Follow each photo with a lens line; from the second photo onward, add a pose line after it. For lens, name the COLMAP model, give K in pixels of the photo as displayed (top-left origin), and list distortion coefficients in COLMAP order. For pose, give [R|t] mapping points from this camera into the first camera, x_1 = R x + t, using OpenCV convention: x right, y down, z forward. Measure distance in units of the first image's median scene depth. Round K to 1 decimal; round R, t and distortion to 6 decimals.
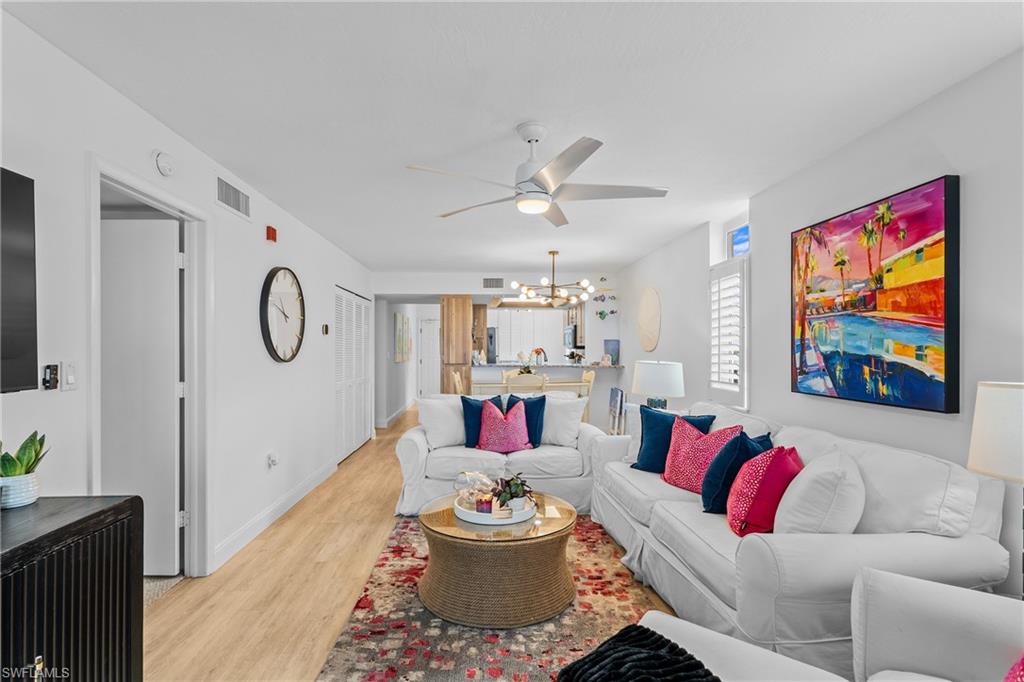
lens RADIAL K [[481.2, 0, 511.0], [0, 481.2, 350.6], [0, 0, 1]] dist [0.009900, 0.001588]
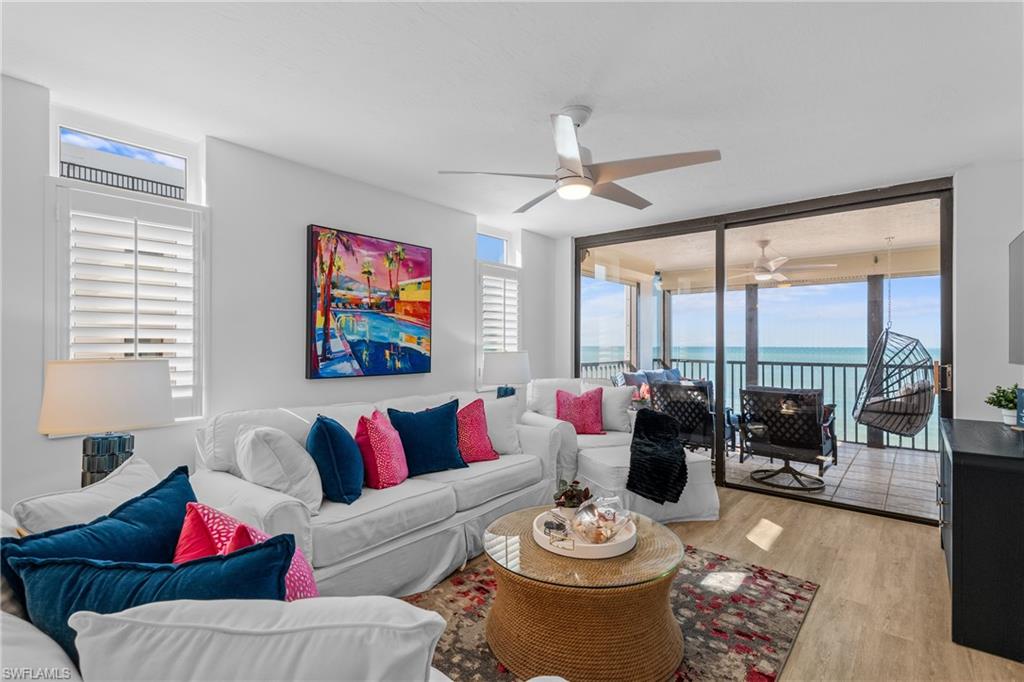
lens RADIAL K [[481.2, 0, 506.3], [0, 481.2, 345.5], [0, 0, 1]] dist [0.009900, 0.001588]
pose [[-0.714456, -0.006005, 0.699655, -0.510076], [-0.001963, 0.999976, 0.006578, 0.007482], [-0.699678, 0.003326, -0.714451, 1.693219]]
